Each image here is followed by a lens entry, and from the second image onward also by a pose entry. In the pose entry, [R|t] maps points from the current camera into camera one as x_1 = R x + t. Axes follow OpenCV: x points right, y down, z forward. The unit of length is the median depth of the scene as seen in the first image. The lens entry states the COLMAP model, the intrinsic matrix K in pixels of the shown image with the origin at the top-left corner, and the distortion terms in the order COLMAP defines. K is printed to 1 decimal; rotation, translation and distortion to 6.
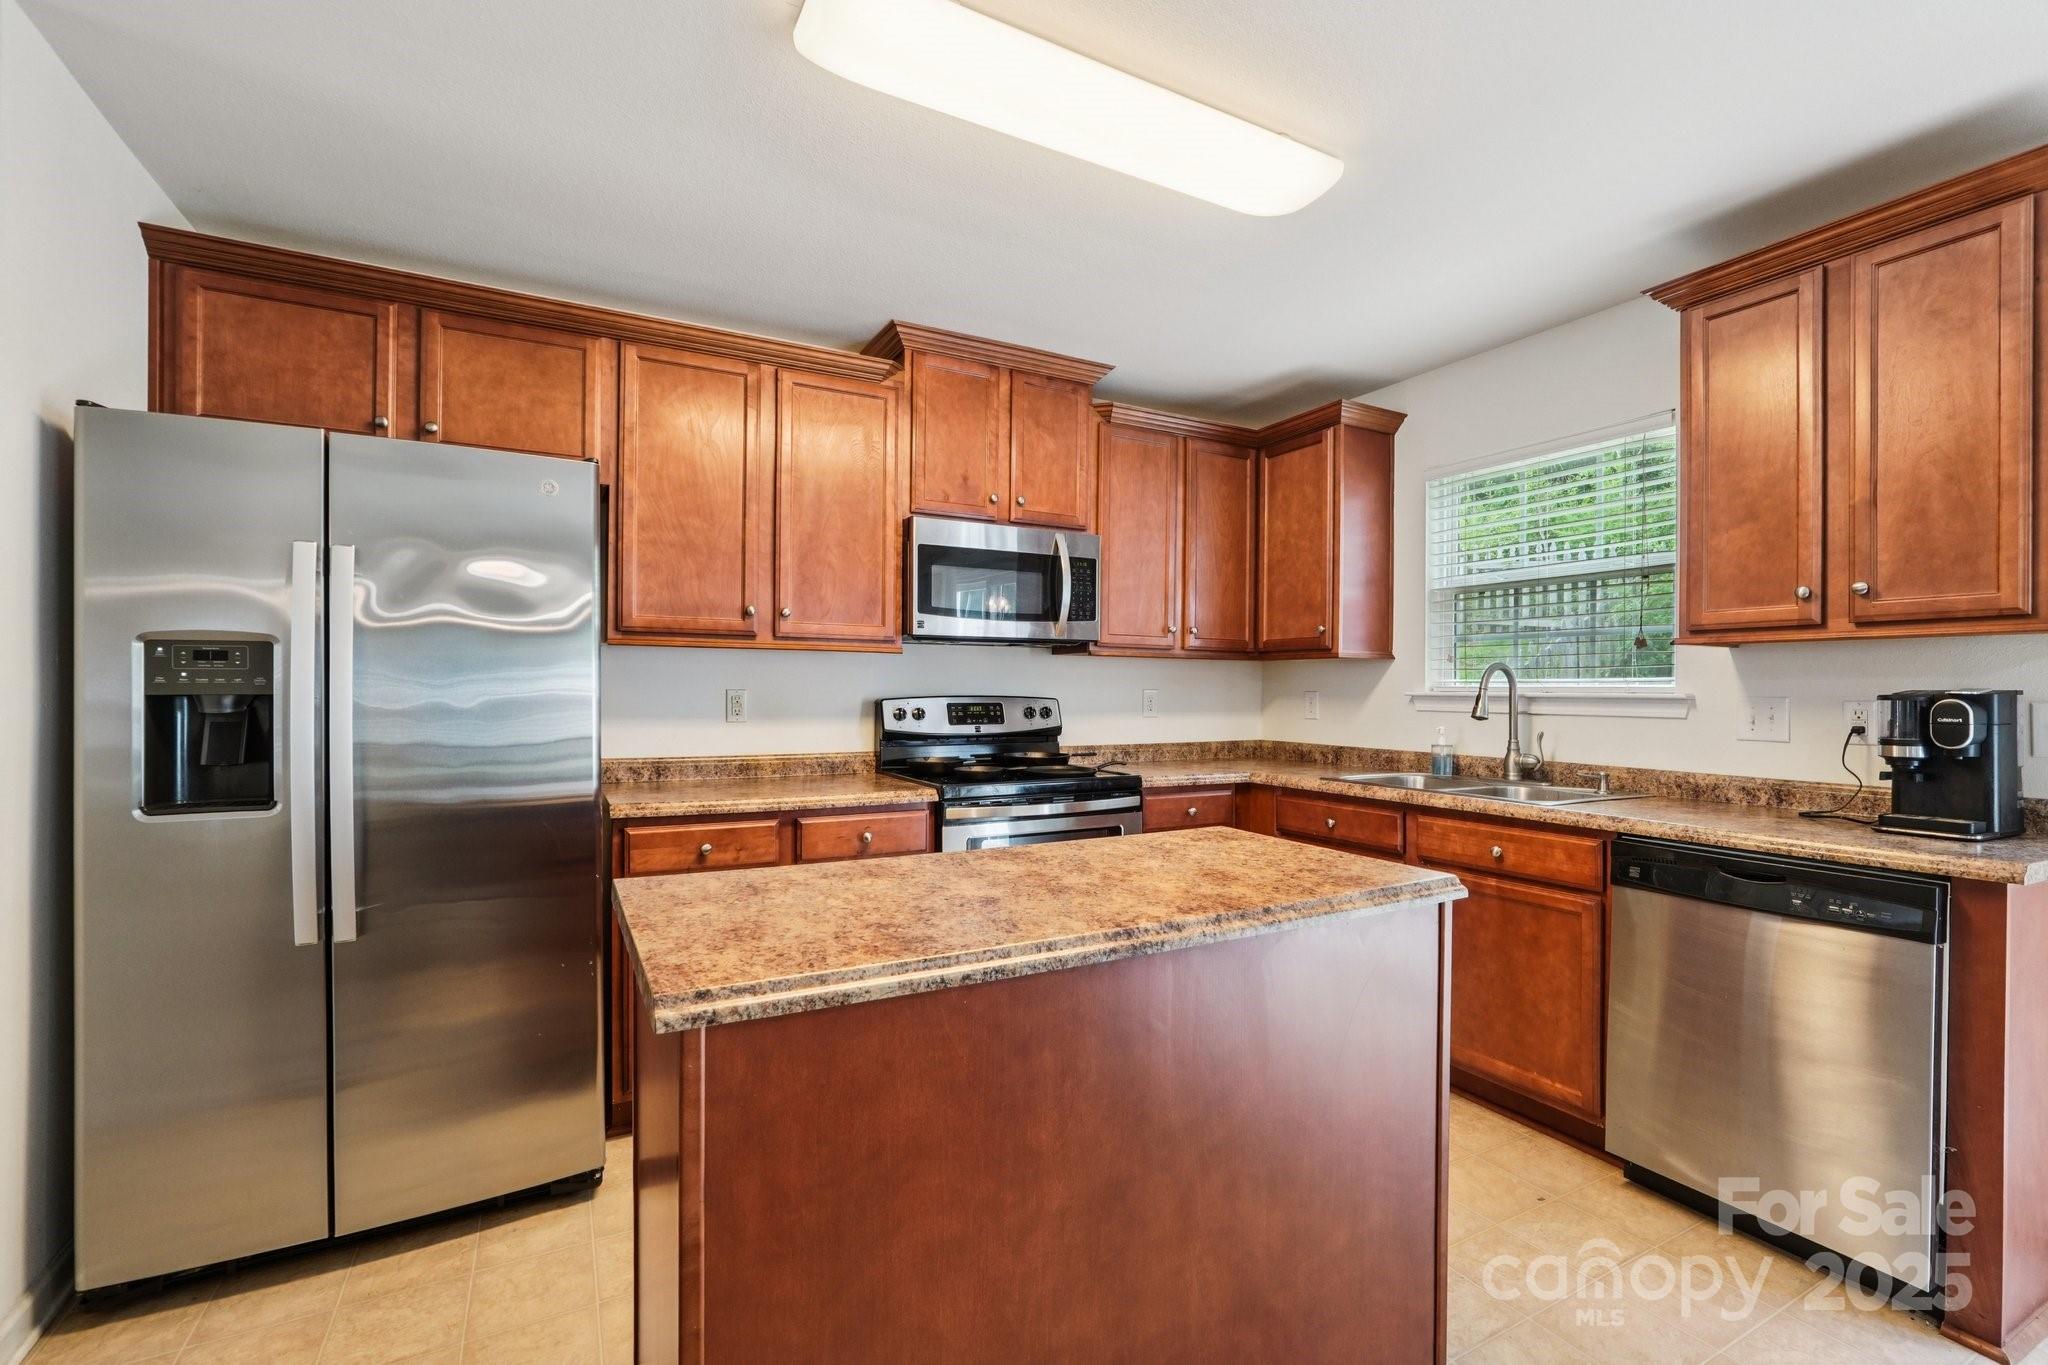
lens RADIAL K [[885.8, 0, 1039.7], [0, 885.8, 691.4], [0, 0, 1]] dist [-0.018513, 0.005901]
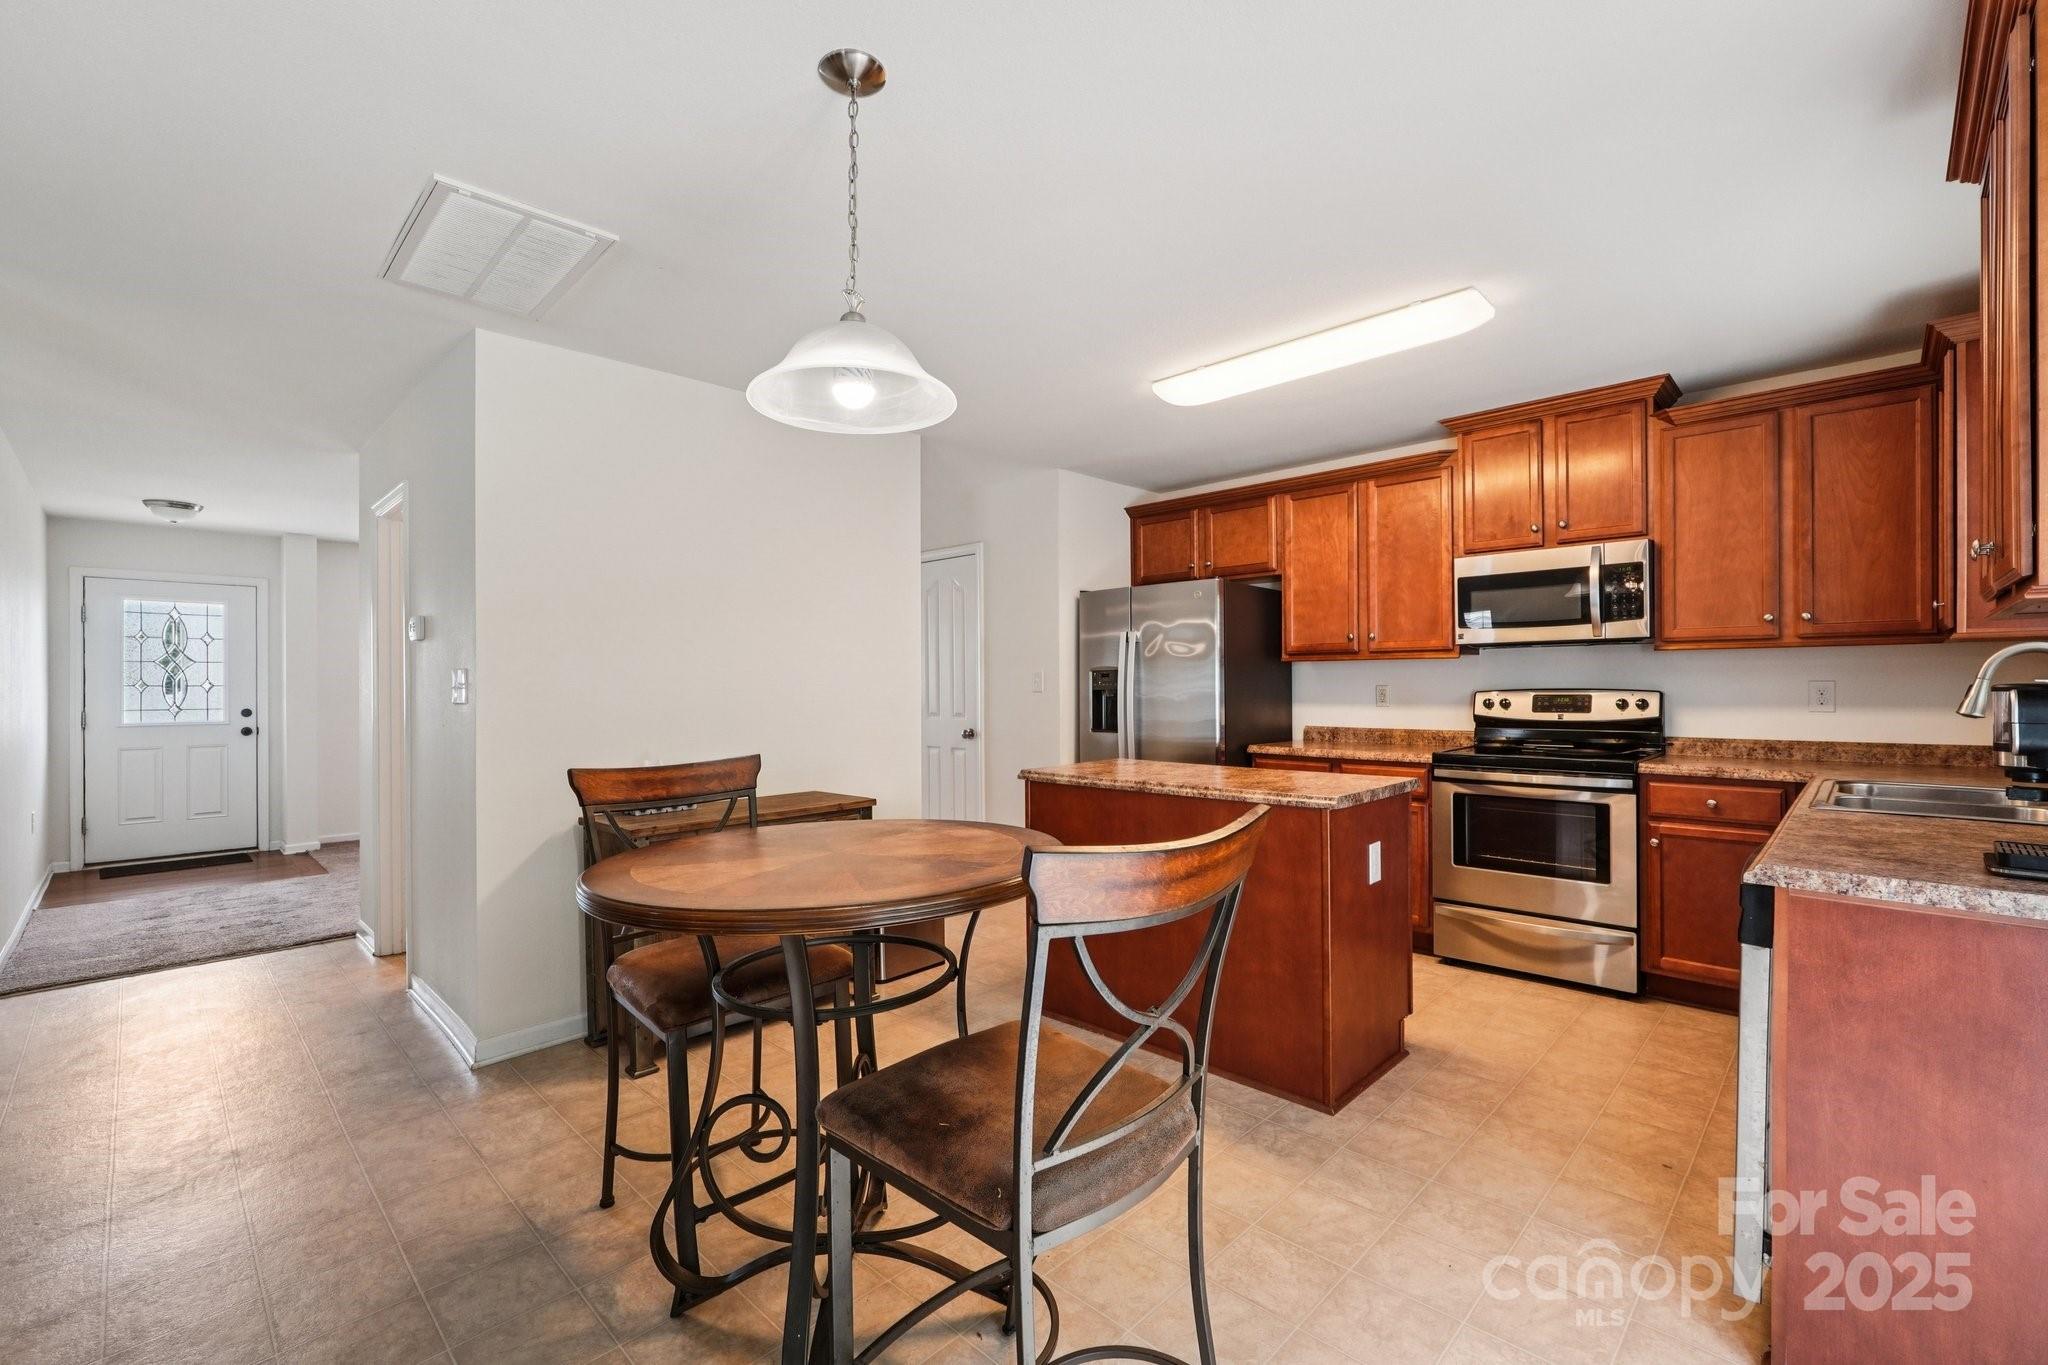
lens RADIAL K [[885.8, 0, 1028.6], [0, 885.8, 697.3], [0, 0, 1]] dist [-0.018513, 0.005901]
pose [[0.290804, 0.007025, -0.956757, 0.974725], [0.007681, 0.999924, 0.009677, -0.000853], [0.956752, -0.010163, 0.290728, -0.030250]]
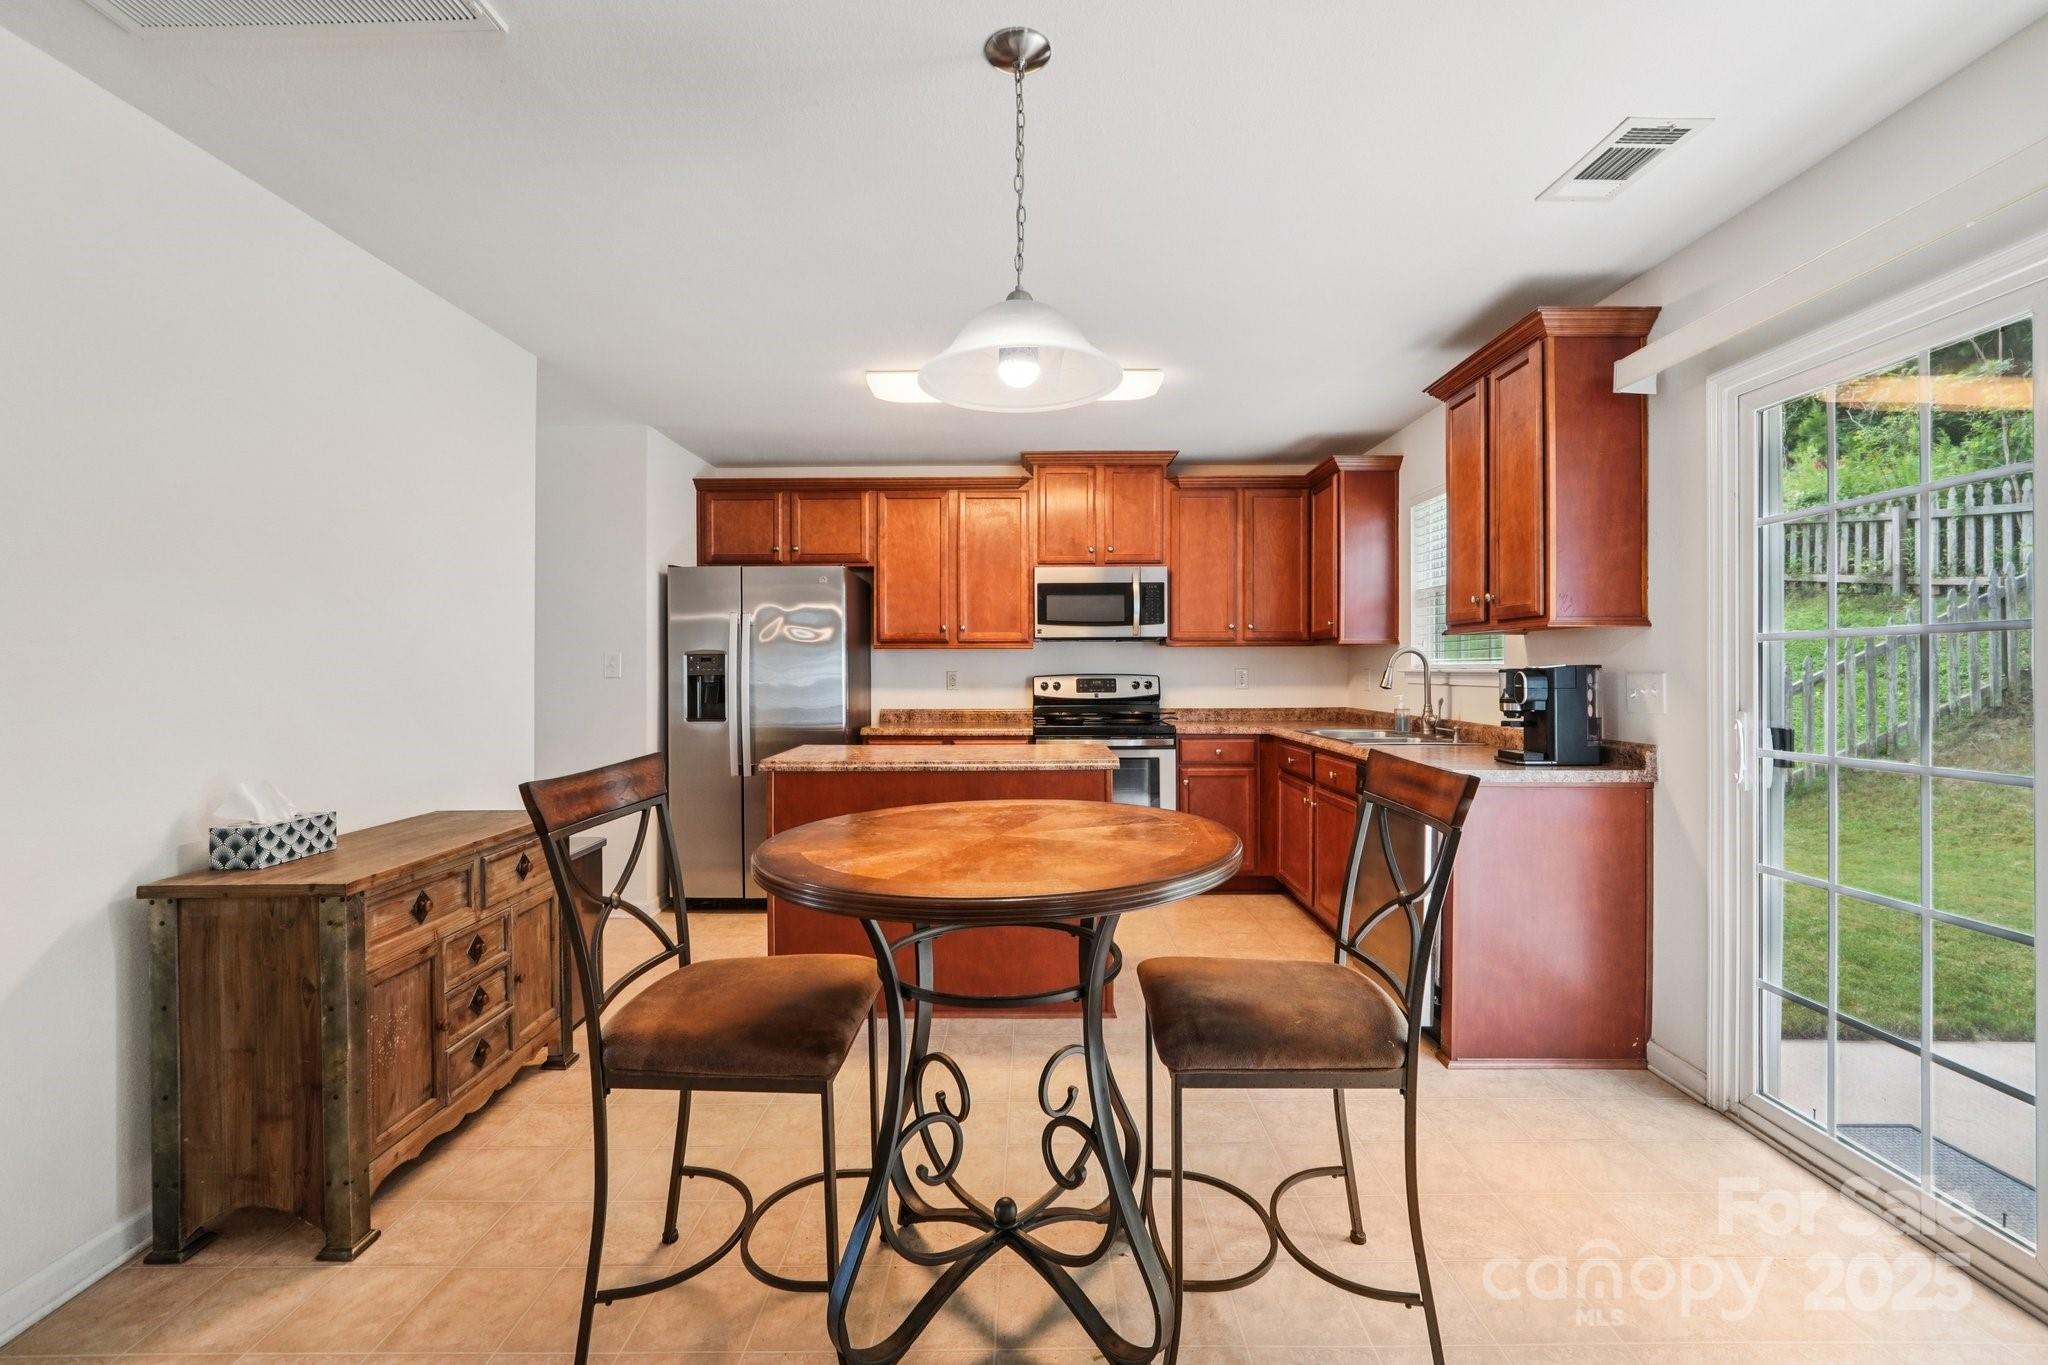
lens RADIAL K [[885.8, 0, 1032.6], [0, 885.8, 691.6], [0, 0, 1]] dist [-0.018513, 0.005901]
pose [[0.877244, 0.003412, -0.480033, 0.659940], [0.007273, 0.999765, 0.020399, 0.003539], [0.479990, -0.021386, 0.877013, -0.476499]]
